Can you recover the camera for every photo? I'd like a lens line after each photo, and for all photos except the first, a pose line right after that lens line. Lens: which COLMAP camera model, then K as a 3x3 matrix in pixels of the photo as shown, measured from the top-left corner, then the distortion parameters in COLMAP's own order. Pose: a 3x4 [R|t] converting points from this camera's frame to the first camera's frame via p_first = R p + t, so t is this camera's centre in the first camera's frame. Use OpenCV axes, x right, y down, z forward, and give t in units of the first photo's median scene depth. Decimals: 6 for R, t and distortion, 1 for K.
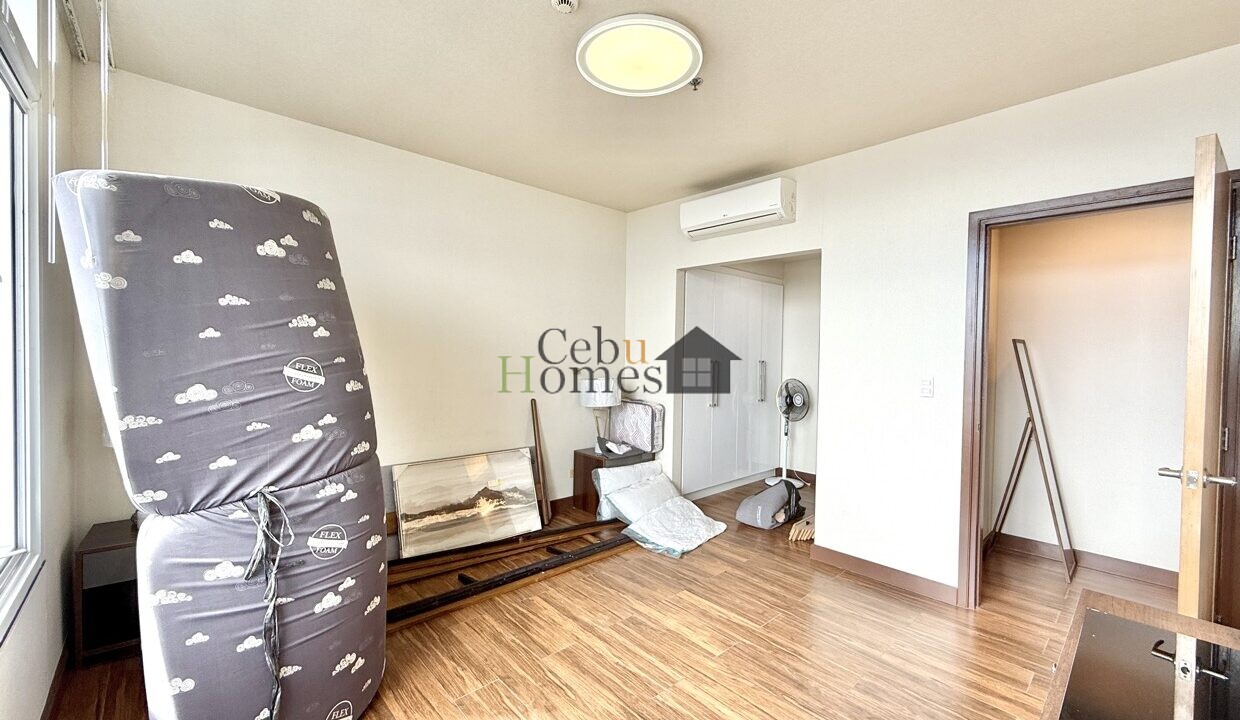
lens RADIAL K [[493.4, 0, 620.0], [0, 493.4, 360.0], [0, 0, 1]] dist [-0.000268, 0.000010]
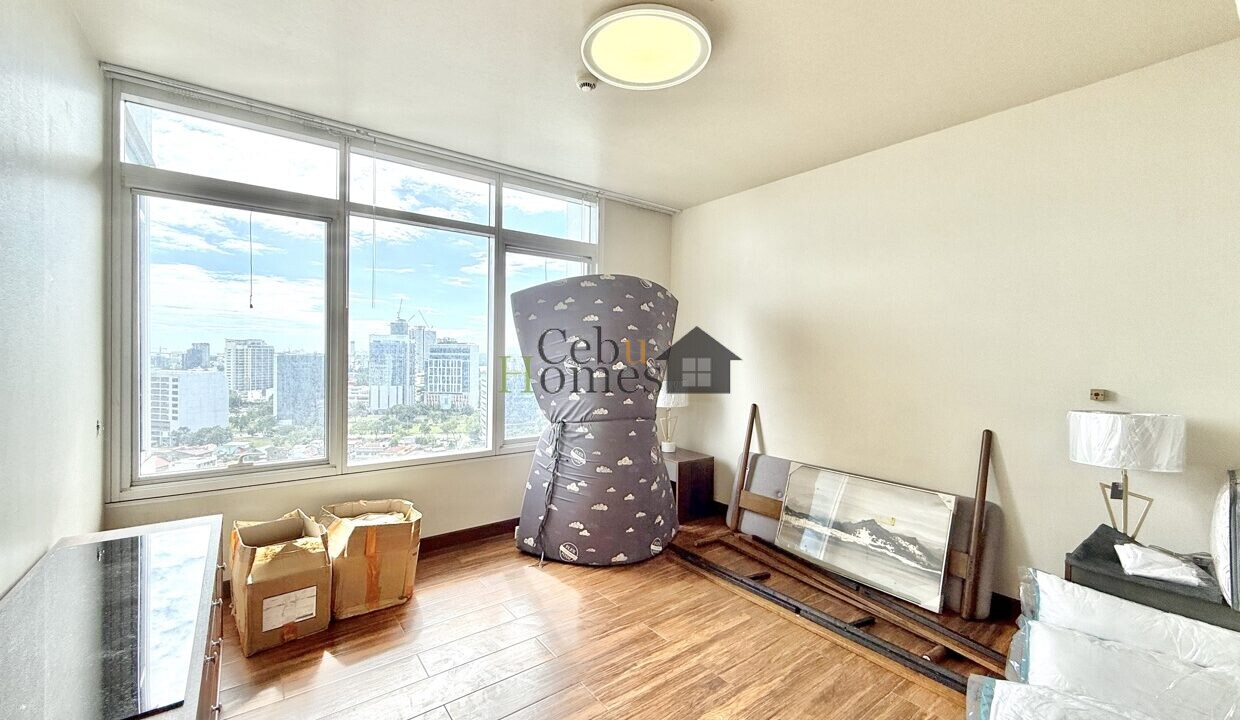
lens RADIAL K [[493.4, 0, 620.0], [0, 493.4, 360.0], [0, 0, 1]] dist [-0.000268, 0.000010]
pose [[-0.091414, -0.005166, -0.995800, 0.814355], [-0.031917, 0.999488, -0.002255, 0.001644], [0.995301, 0.031576, -0.091532, 0.853815]]
